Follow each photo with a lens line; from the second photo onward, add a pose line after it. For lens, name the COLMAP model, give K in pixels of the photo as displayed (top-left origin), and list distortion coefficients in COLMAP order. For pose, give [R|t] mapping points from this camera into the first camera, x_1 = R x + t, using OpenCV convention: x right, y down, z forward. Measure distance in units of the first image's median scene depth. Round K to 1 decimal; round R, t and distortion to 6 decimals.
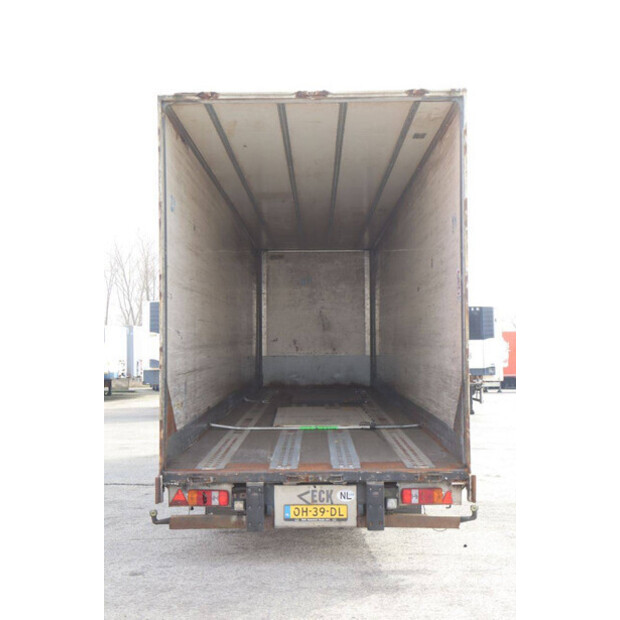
lens RADIAL K [[993.4, 0, 310.0], [0, 993.4, 310.0], [0, 0, 1]] dist [0.162902, 0.005526]
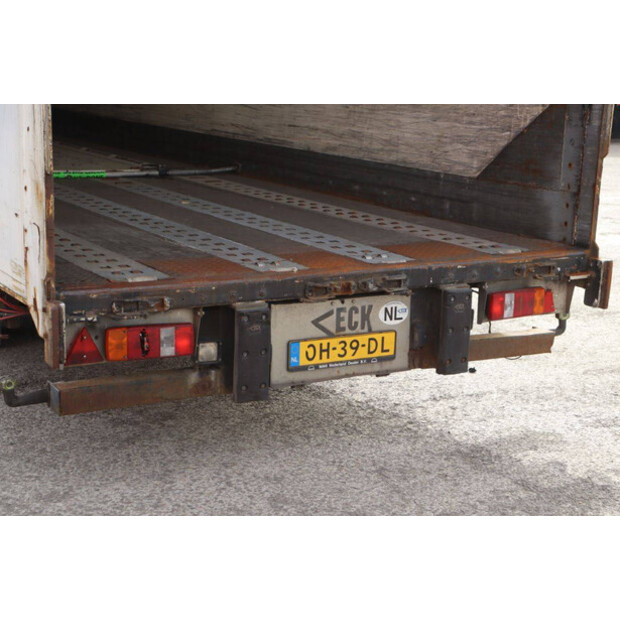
lens RADIAL K [[1174.4, 0, 310.0], [0, 1174.4, 310.0], [0, 0, 1]] dist [0.266910, -0.045557]
pose [[0.863160, -0.075124, 0.499311, -0.304048], [-0.047746, 0.972296, 0.228825, 0.047066], [-0.502669, -0.221352, 0.835660, 0.514475]]
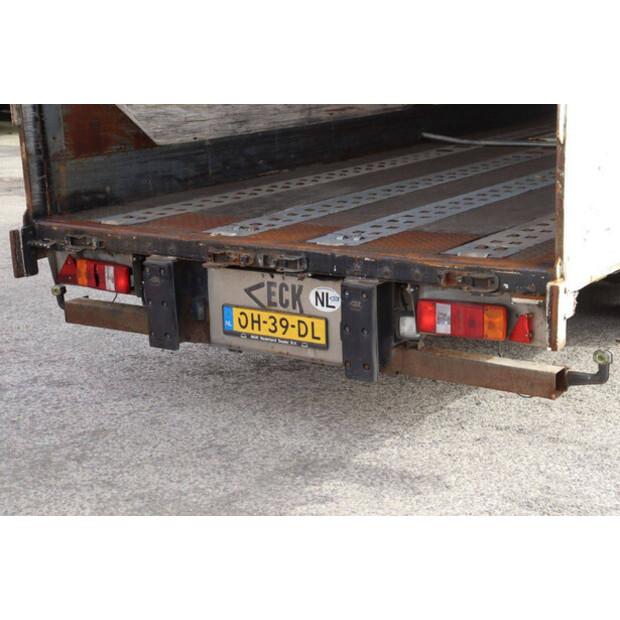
lens RADIAL K [[1187.5, 0, 311.5], [0, 1187.5, 311.3], [0, 0, 1]] dist [0.270998, 0.059916]
pose [[0.825395, 0.113364, -0.553056, 0.343174], [0.040234, 0.965329, 0.257916, 0.045172], [0.563120, -0.235135, 0.792217, 0.547746]]
